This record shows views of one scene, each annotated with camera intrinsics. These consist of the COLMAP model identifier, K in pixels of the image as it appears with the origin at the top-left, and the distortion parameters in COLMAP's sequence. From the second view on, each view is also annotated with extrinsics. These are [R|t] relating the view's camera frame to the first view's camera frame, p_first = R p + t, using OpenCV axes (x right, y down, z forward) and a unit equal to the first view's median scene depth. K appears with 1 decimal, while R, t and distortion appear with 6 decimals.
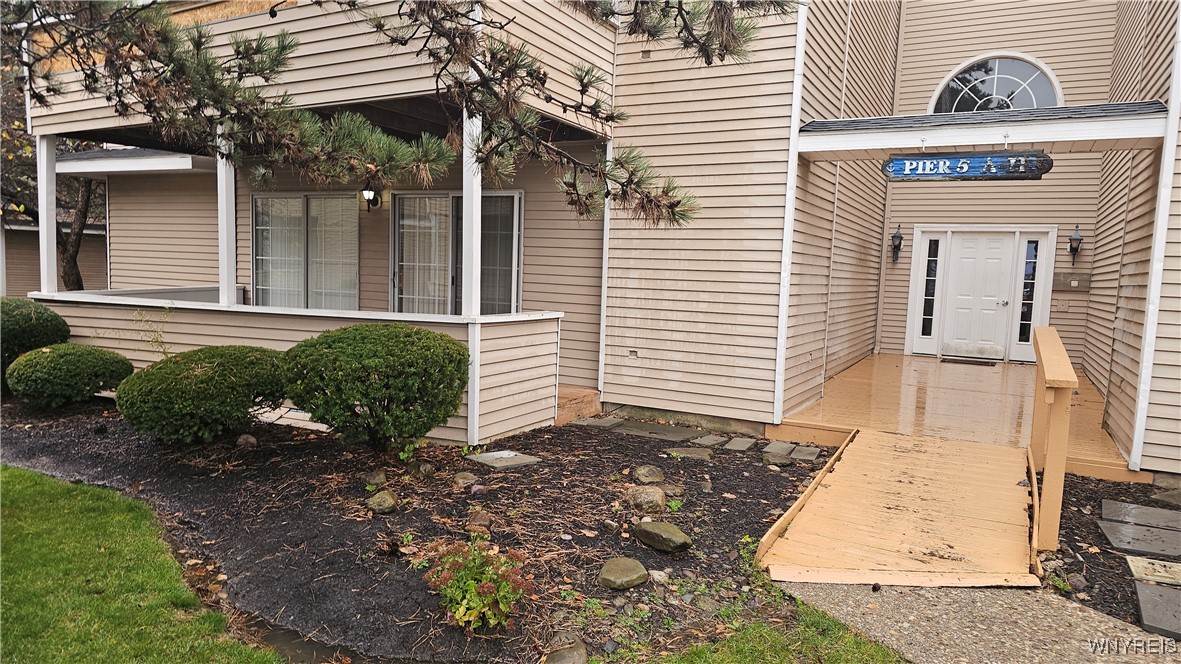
lens RADIAL K [[839.2, 0, 590.5], [0, 839.2, 332.0], [0, 0, 1]] dist [0.000496, -0.000737]
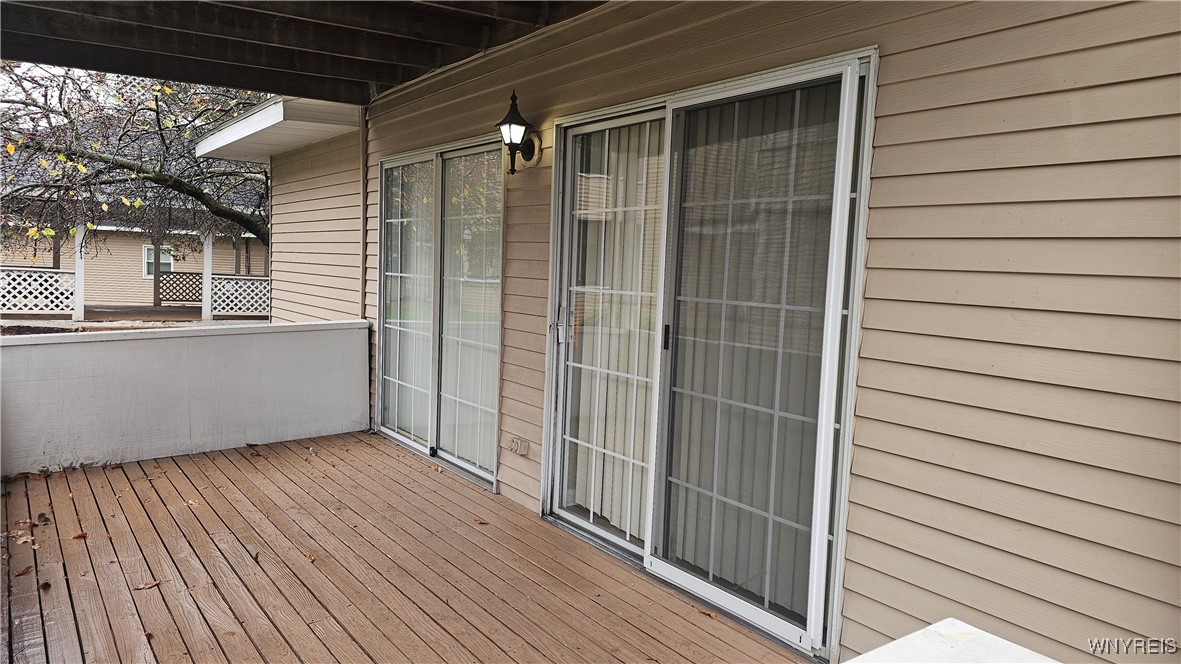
lens RADIAL K [[839.2, 0, 590.5], [0, 839.2, 332.0], [0, 0, 1]] dist [0.000496, -0.000737]
pose [[0.913710, 0.035944, -0.404775, -0.042572], [-0.046590, 0.998778, -0.016477, -0.052814], [0.403688, 0.033914, 0.914268, 0.613324]]
